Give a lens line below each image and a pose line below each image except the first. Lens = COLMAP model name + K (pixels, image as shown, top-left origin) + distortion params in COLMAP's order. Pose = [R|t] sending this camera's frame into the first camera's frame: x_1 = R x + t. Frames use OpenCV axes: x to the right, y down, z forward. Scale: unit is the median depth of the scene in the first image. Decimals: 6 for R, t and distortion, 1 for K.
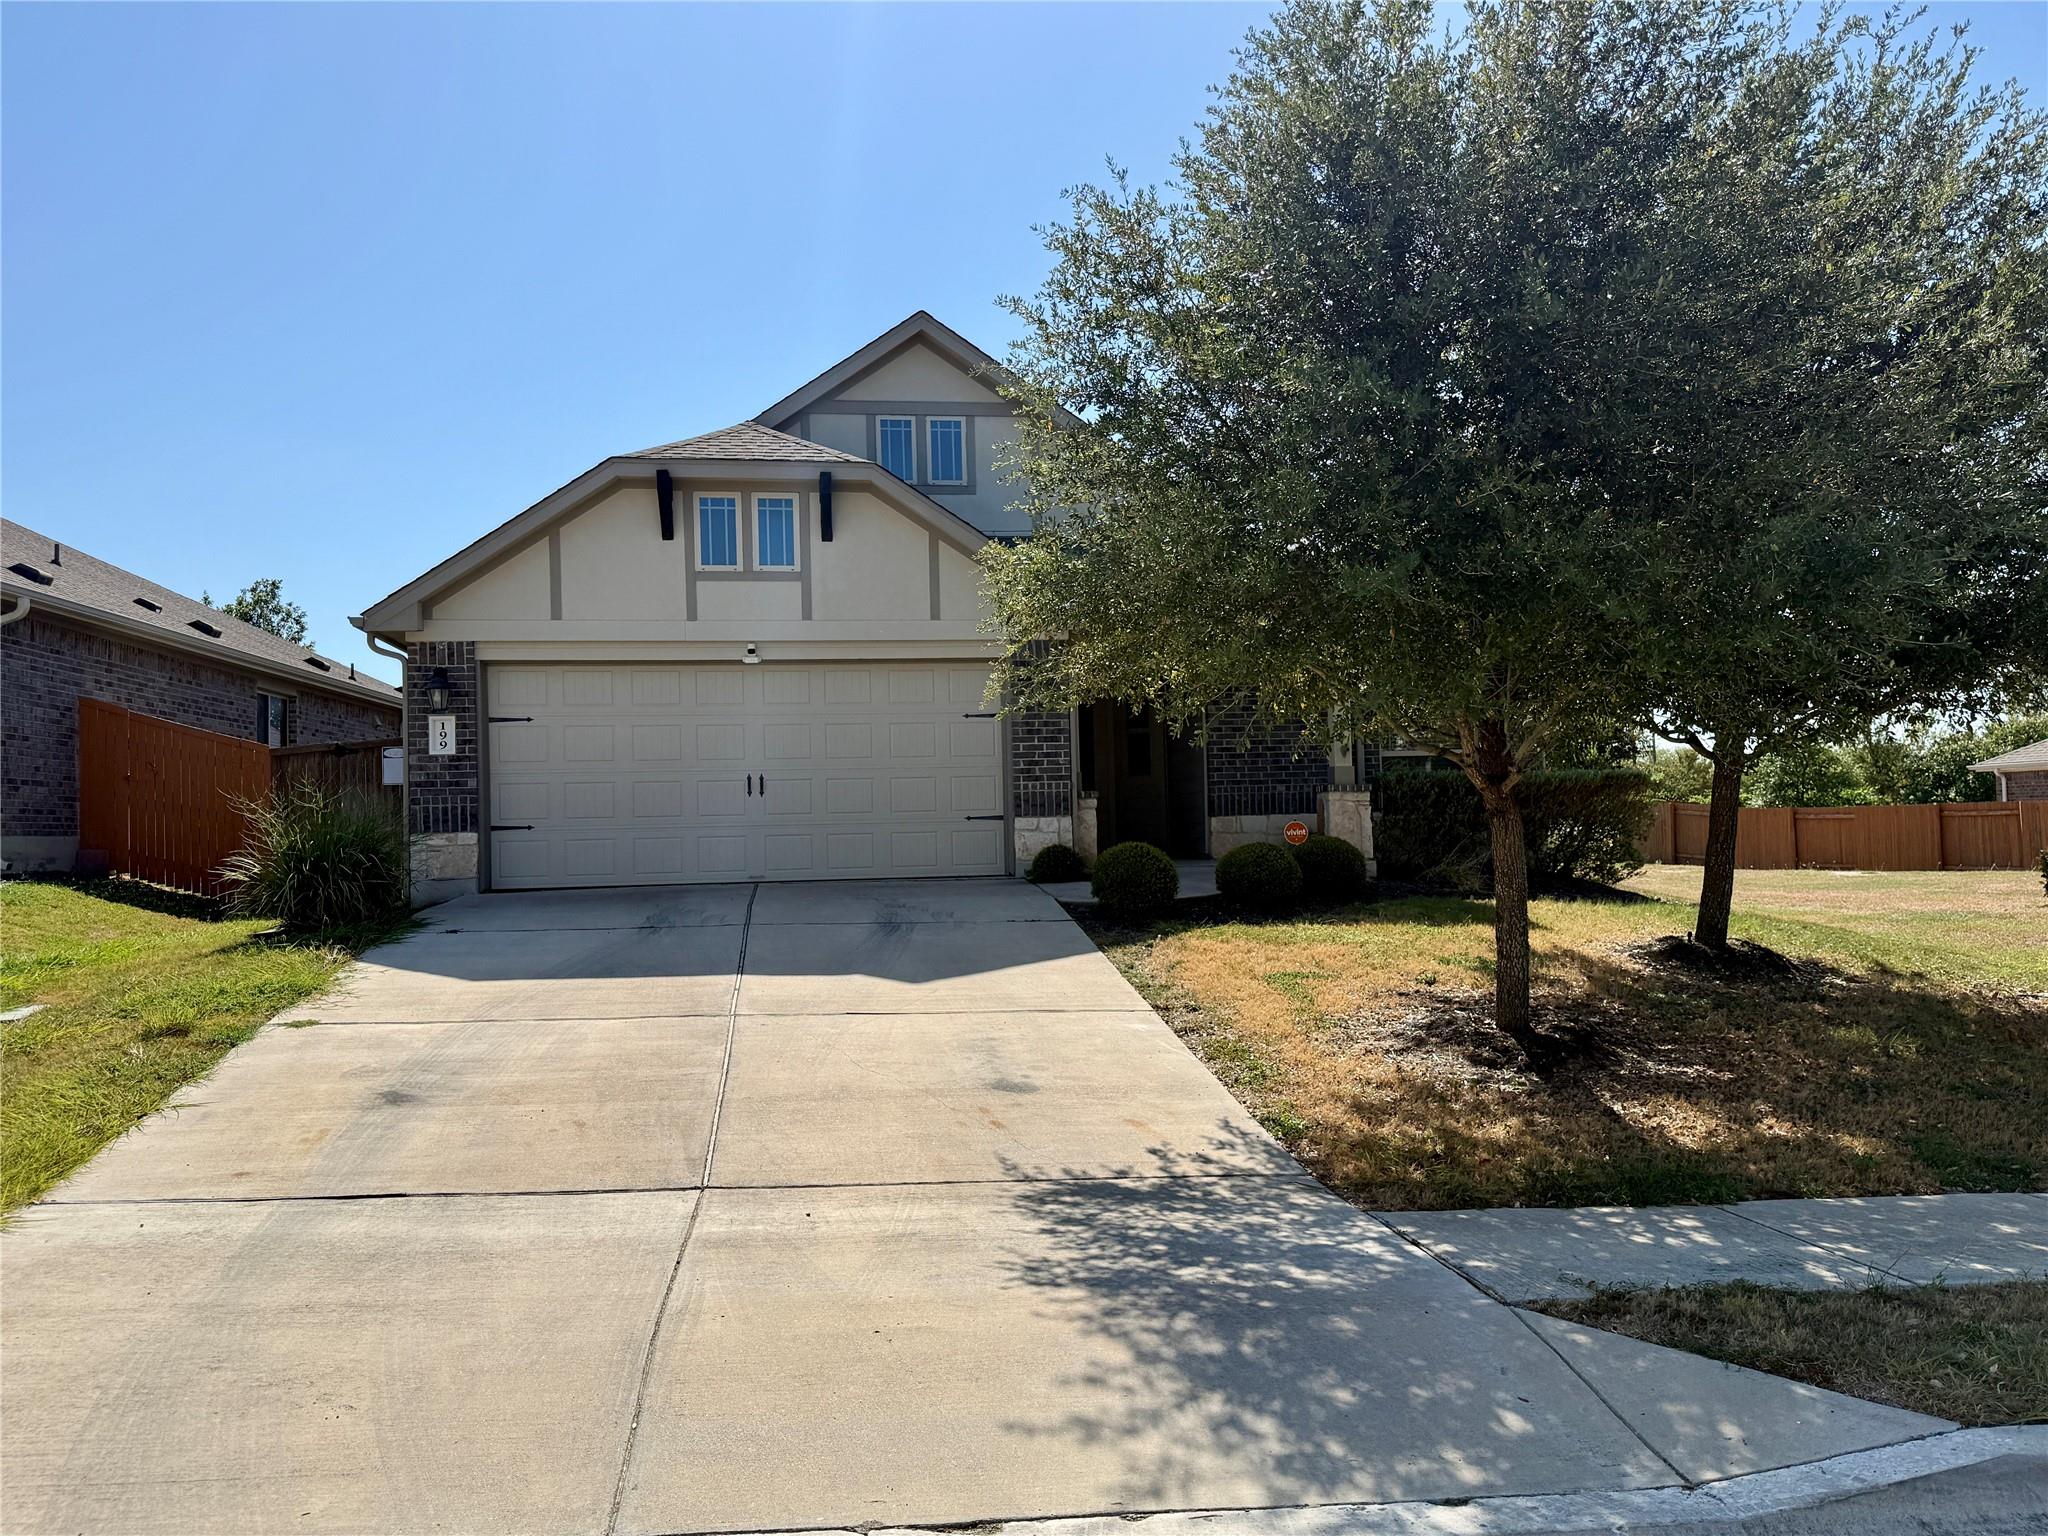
lens RADIAL K [[1552.8, 0, 1022.6], [0, 1552.8, 771.4], [0, 0, 1]] dist [0.001486, 0.000005]
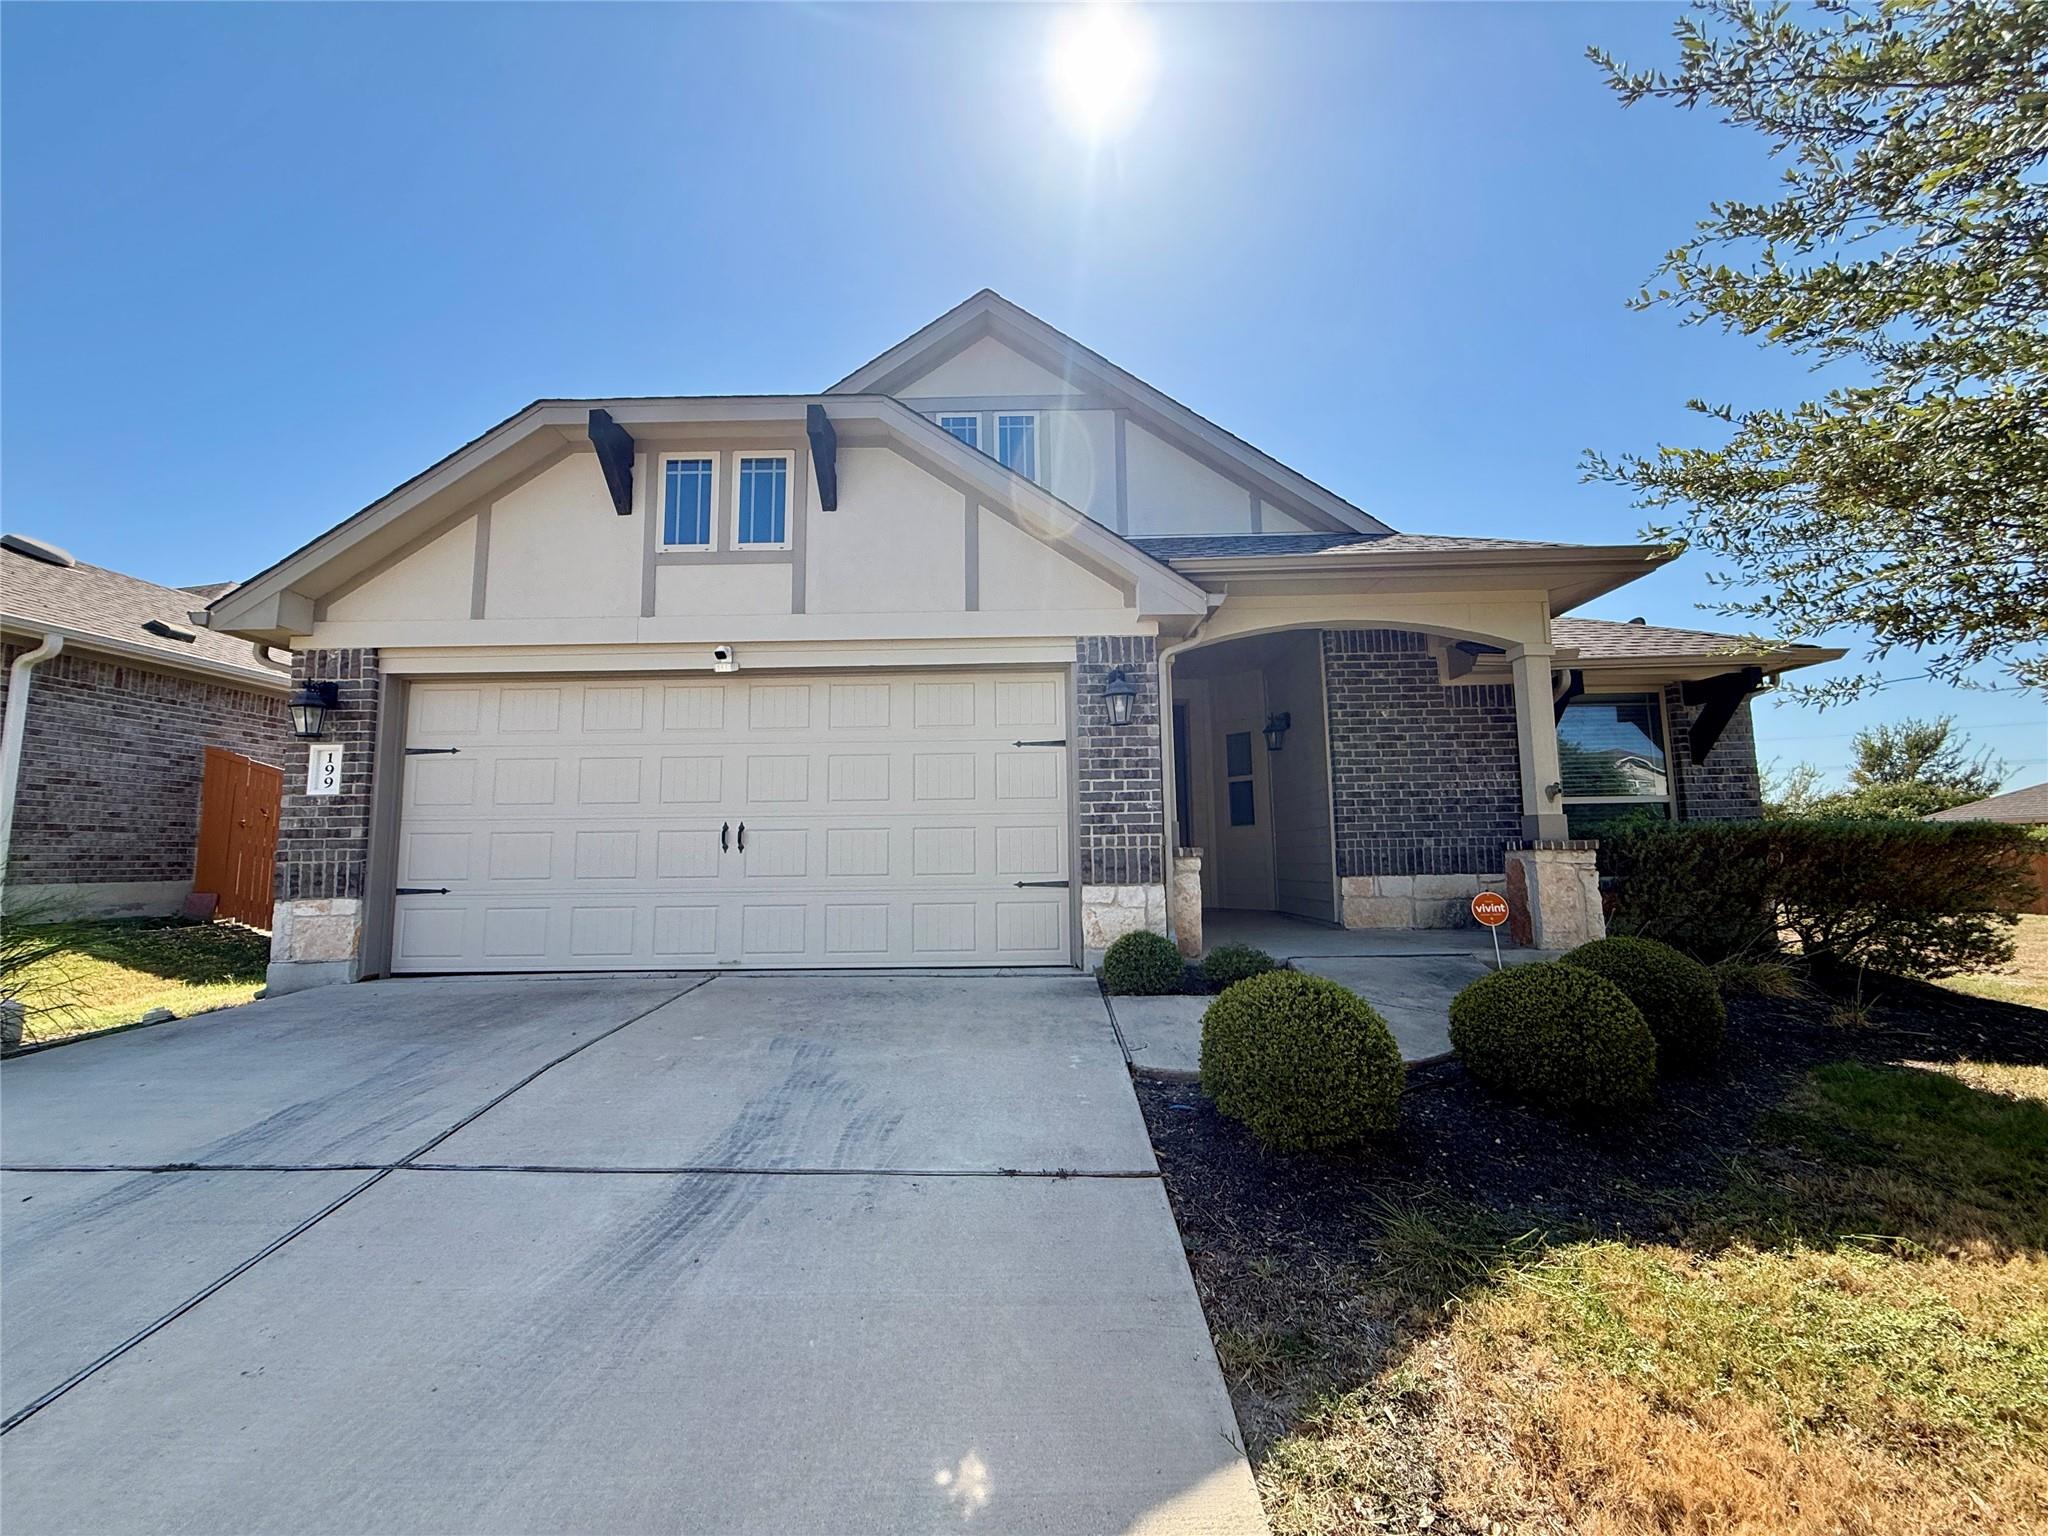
lens RADIAL K [[813.5, 0, 1023.1], [0, 813.5, 759.6], [0, 0, 1]] dist [-0.003804, 0.000688]
pose [[0.988042, -0.008500, -0.153952, 0.025844], [-0.003505, 0.996983, -0.077544, 0.001466], [0.154146, 0.077156, 0.985031, 0.635563]]
